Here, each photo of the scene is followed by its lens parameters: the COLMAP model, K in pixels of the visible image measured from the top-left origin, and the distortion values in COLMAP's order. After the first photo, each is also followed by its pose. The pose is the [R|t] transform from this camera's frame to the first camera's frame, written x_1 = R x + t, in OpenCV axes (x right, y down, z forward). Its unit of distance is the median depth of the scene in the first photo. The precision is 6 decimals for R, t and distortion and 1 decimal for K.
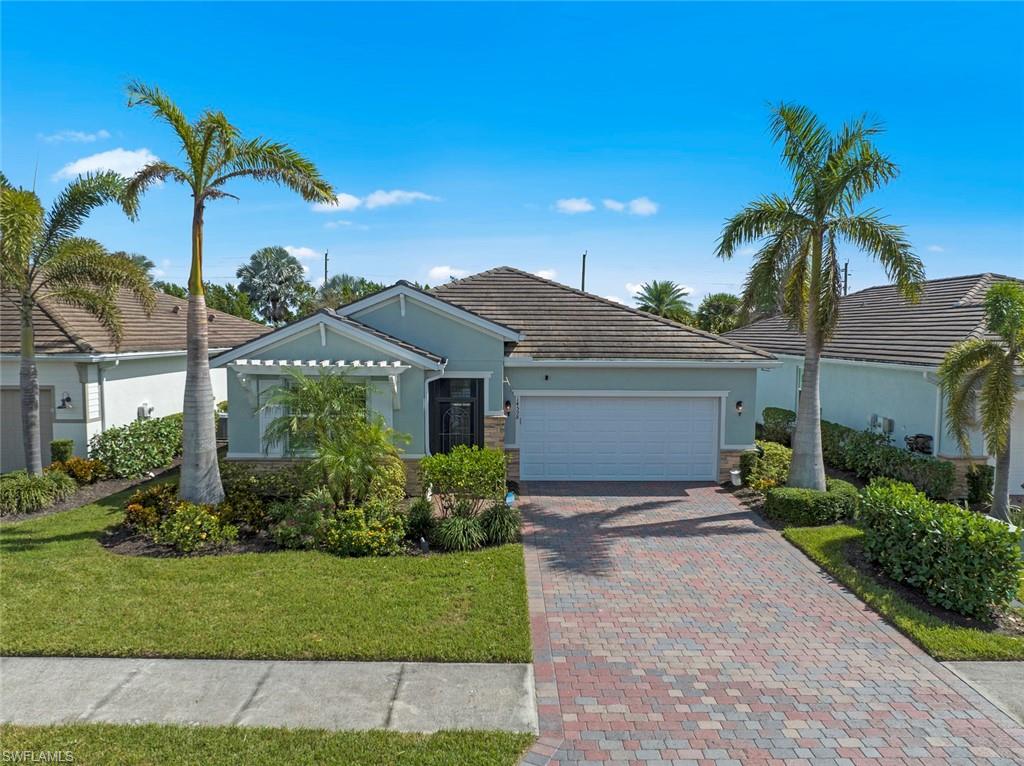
lens RADIAL K [[722.6, 0, 512.0], [0, 722.6, 383.0], [0, 0, 1]] dist [-0.032824, 0.001230]
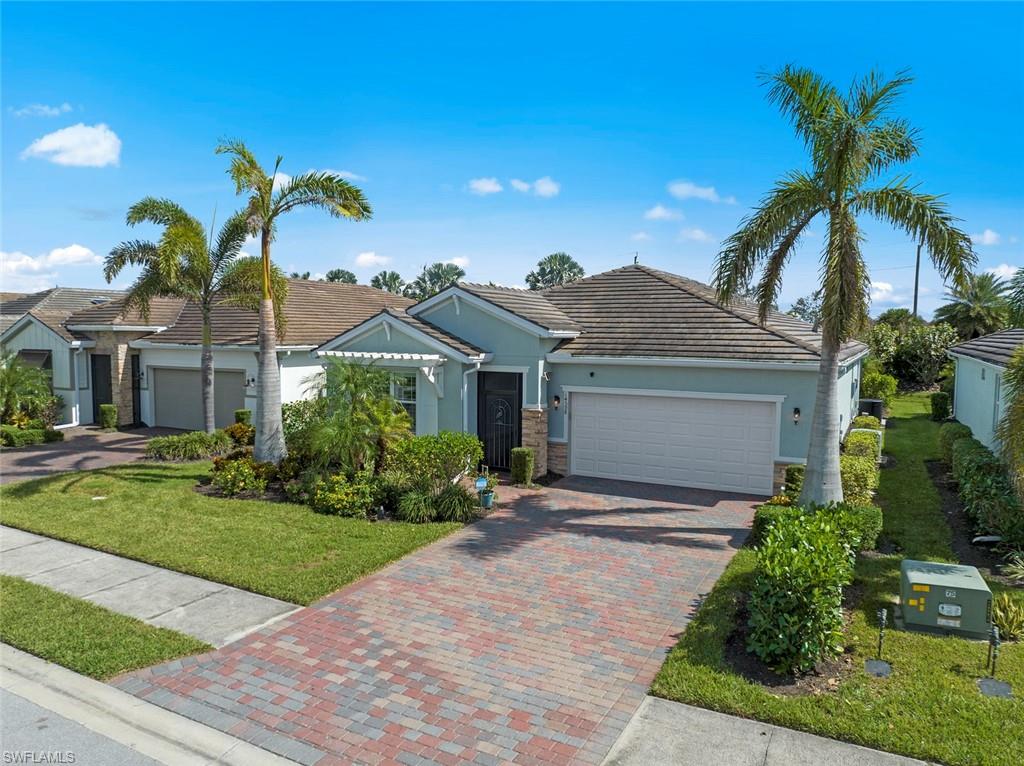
lens RADIAL K [[722.6, 0, 512.0], [0, 722.6, 383.0], [0, 0, 1]] dist [-0.032824, 0.001230]
pose [[0.874413, 0.035502, -0.483881, 0.554308], [-0.037145, 0.999291, 0.006193, 0.002960], [0.483758, 0.012558, 0.875112, 0.083578]]
